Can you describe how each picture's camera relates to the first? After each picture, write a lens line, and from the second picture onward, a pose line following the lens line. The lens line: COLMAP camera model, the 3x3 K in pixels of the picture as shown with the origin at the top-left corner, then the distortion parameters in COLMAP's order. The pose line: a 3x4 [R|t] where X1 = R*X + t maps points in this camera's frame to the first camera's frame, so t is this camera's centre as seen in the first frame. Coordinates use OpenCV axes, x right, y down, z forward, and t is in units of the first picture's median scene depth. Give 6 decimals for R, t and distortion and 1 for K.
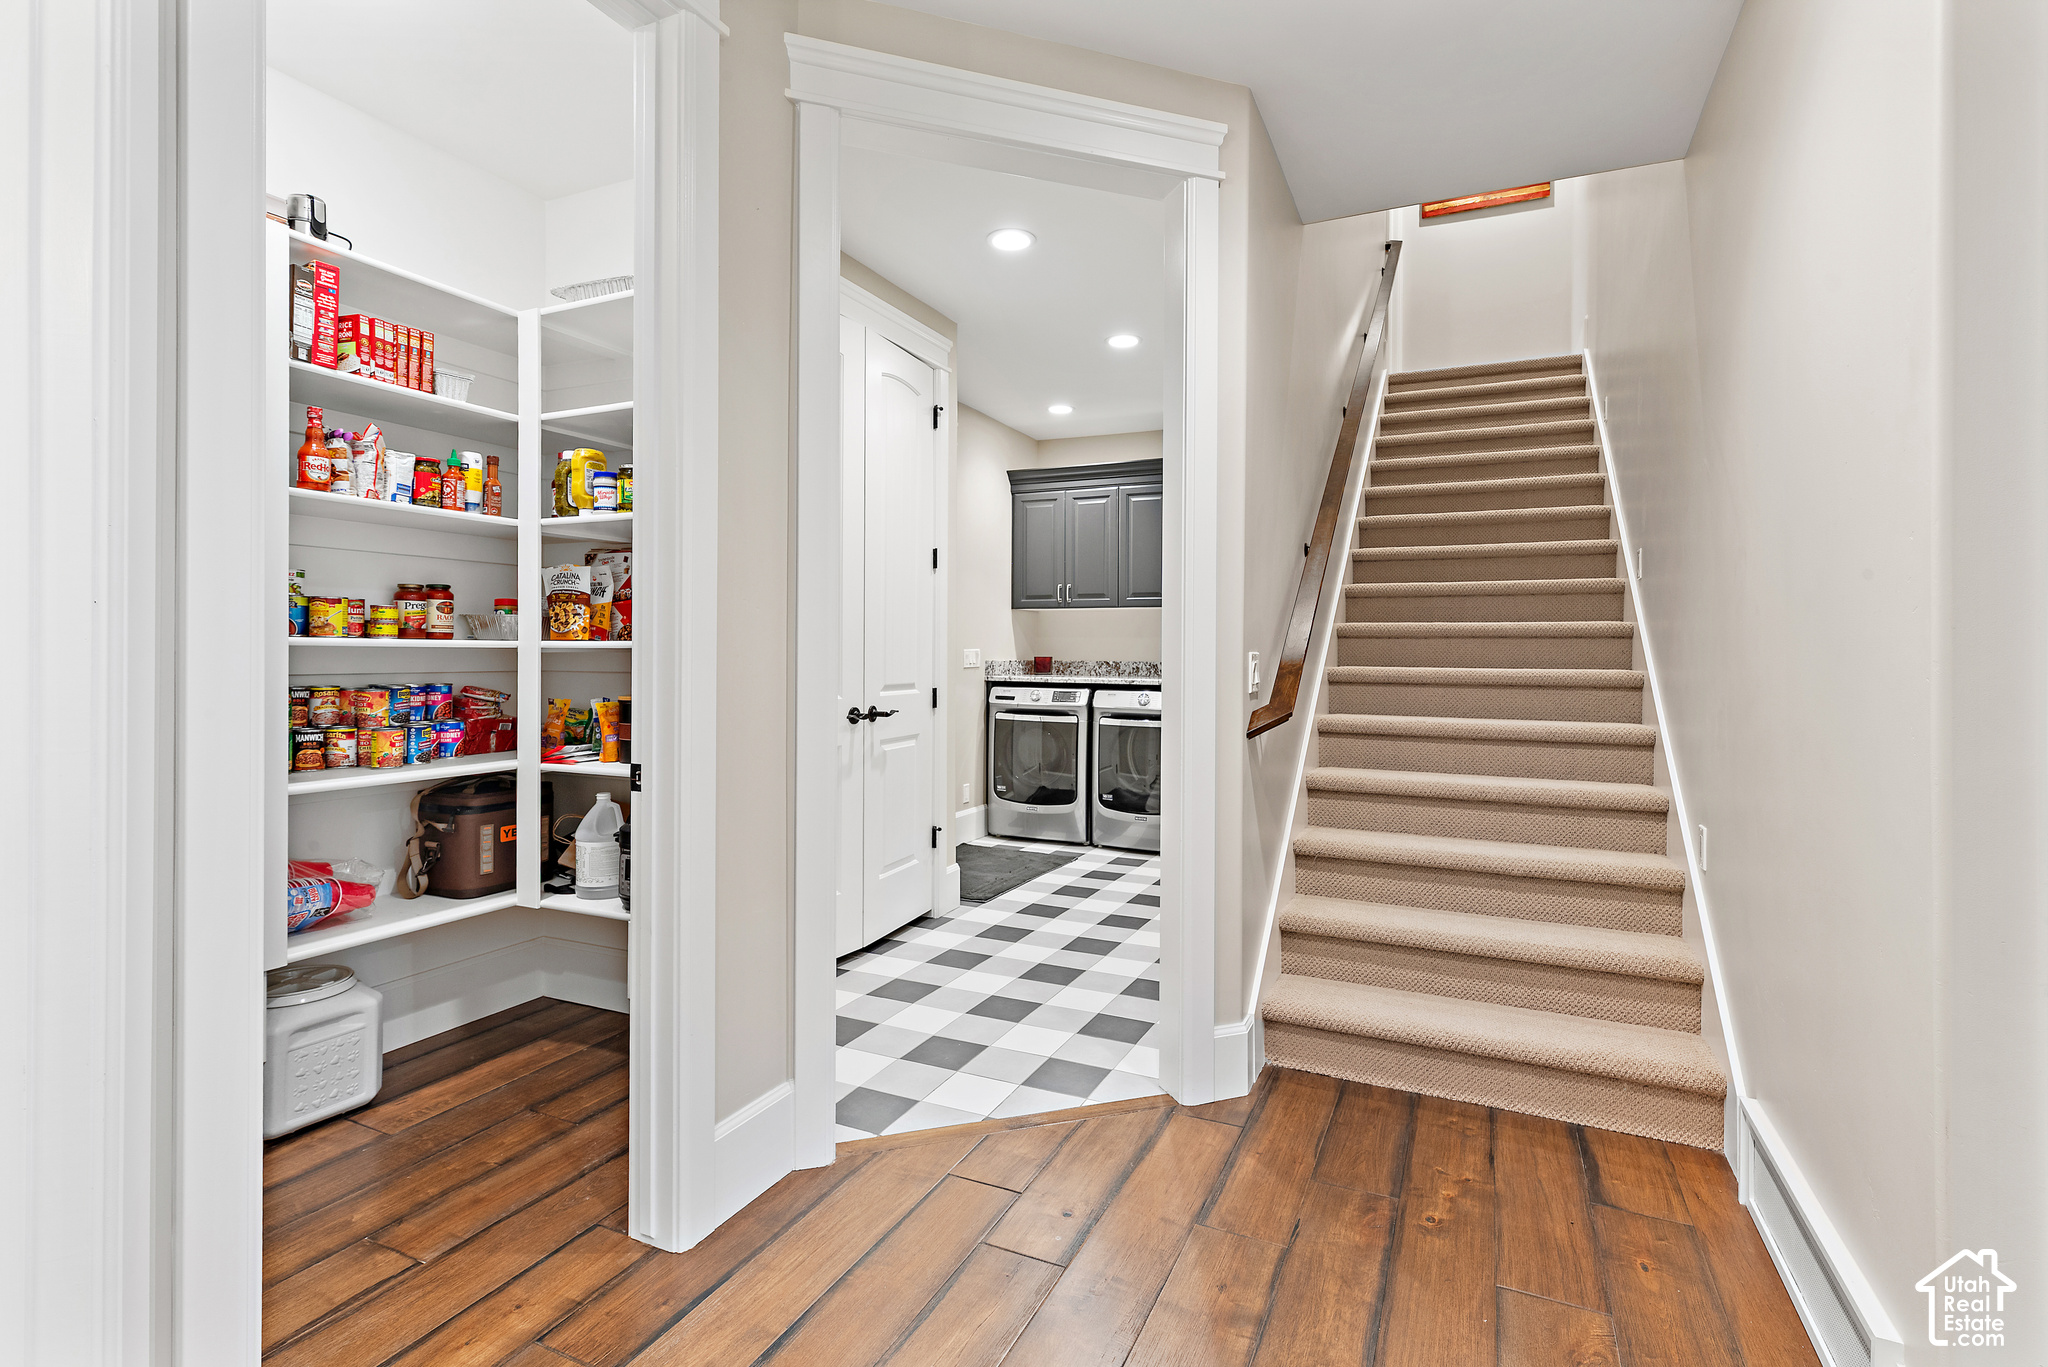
lens RADIAL K [[981.3, 0, 1026.6], [0, 981.3, 672.3], [0, 0, 1]] dist [0.019367, 0.000357]
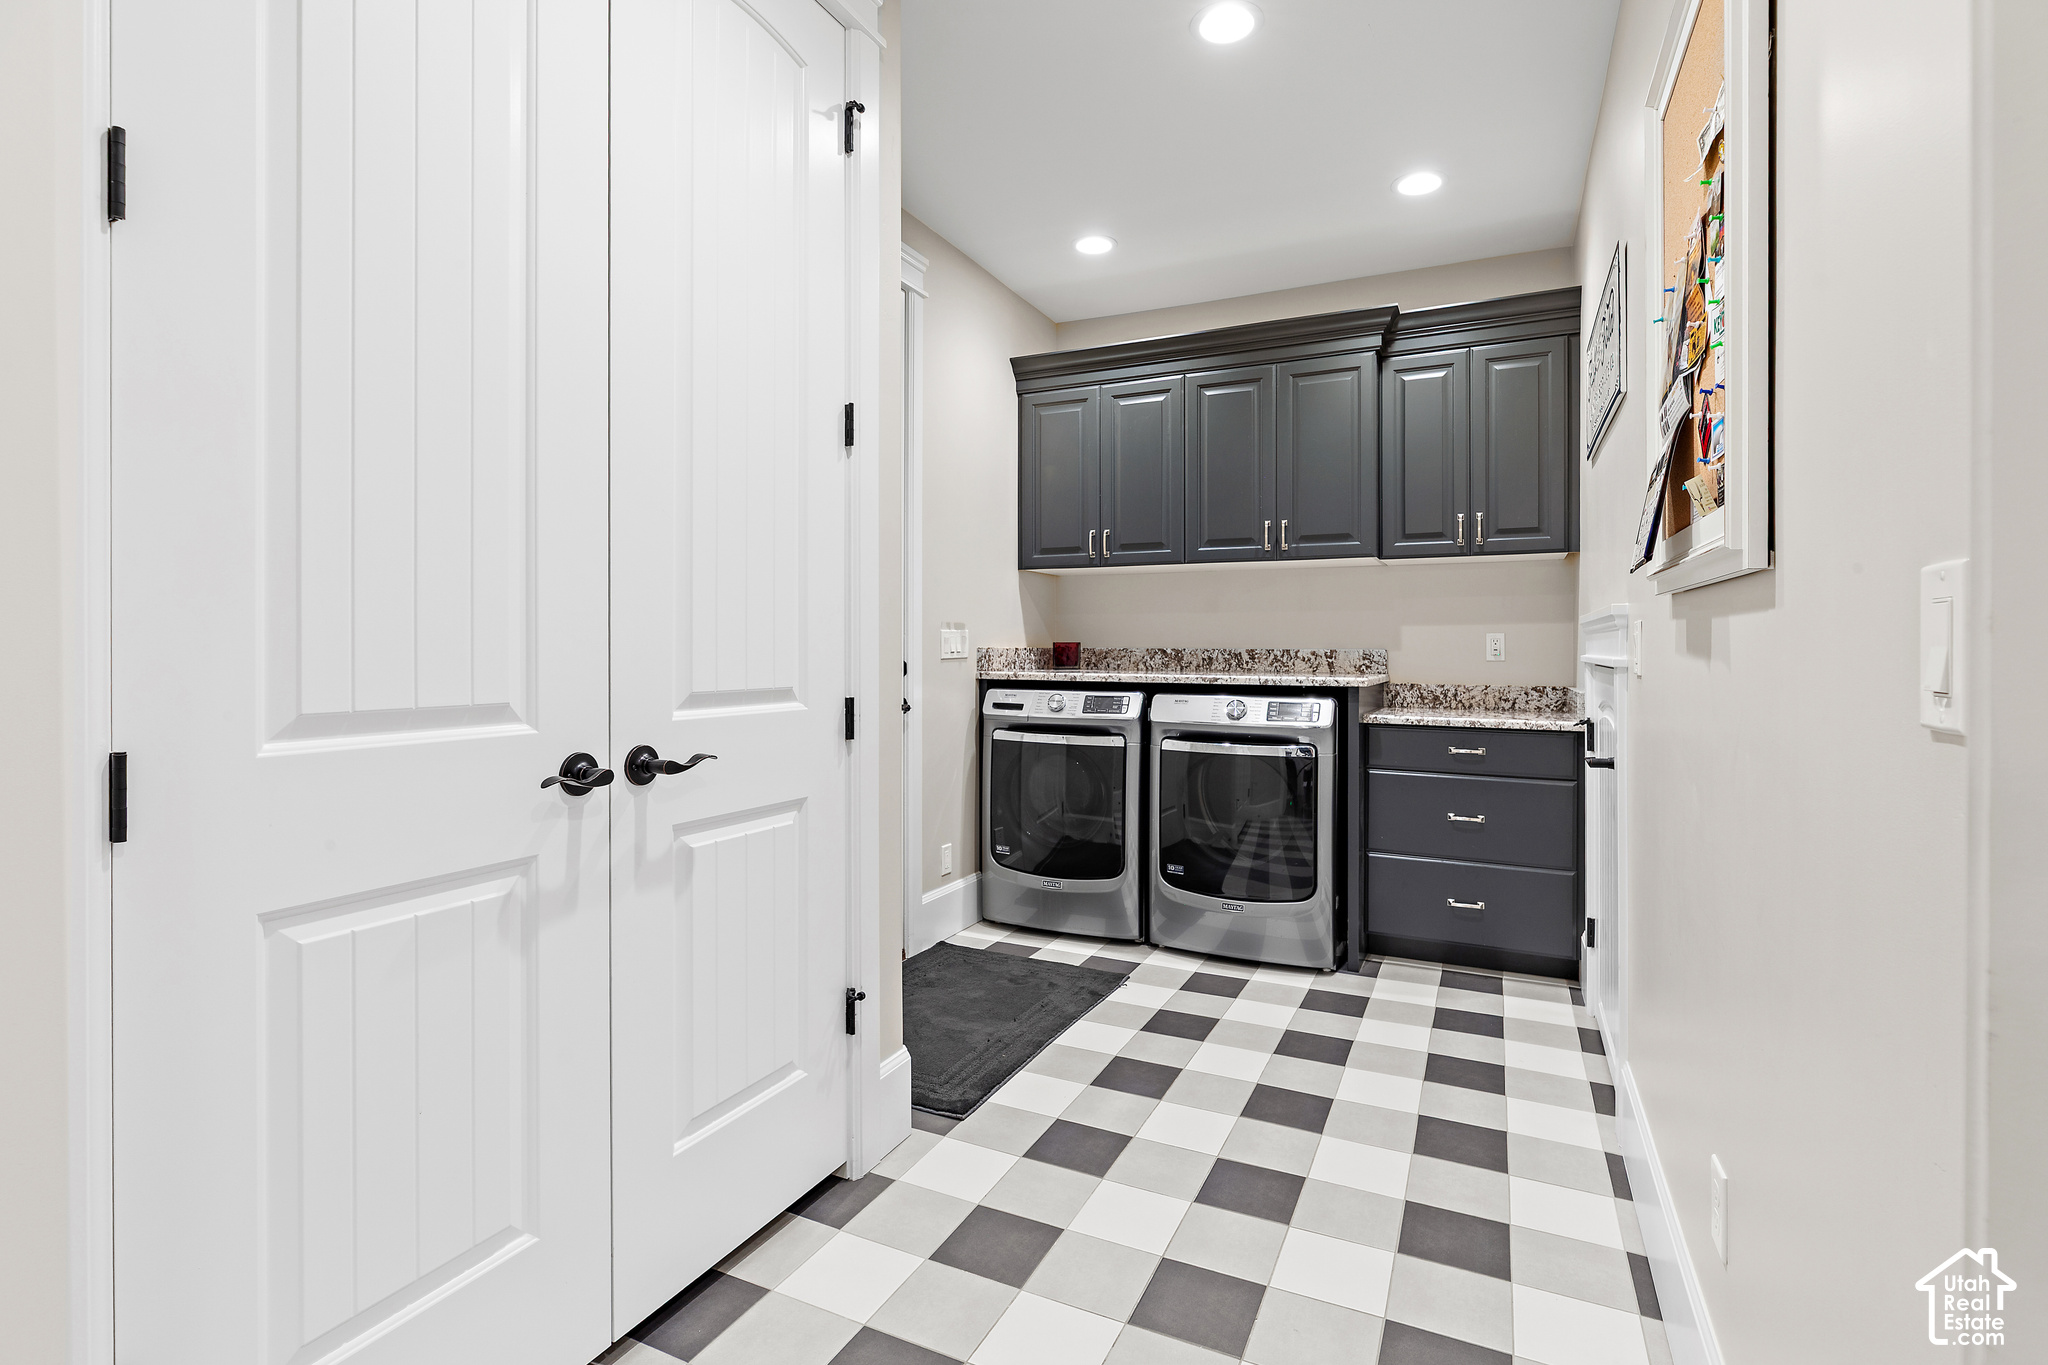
lens RADIAL K [[958.5, 0, 1026.3], [0, 958.5, 669.9], [0, 0, 1]] dist [-0.013957, 0.000563]
pose [[0.999880, -0.004731, -0.014760, -0.000935], [0.004725, 0.999989, -0.000492, 0.003080], [0.014763, 0.000422, 0.999891, 0.389835]]
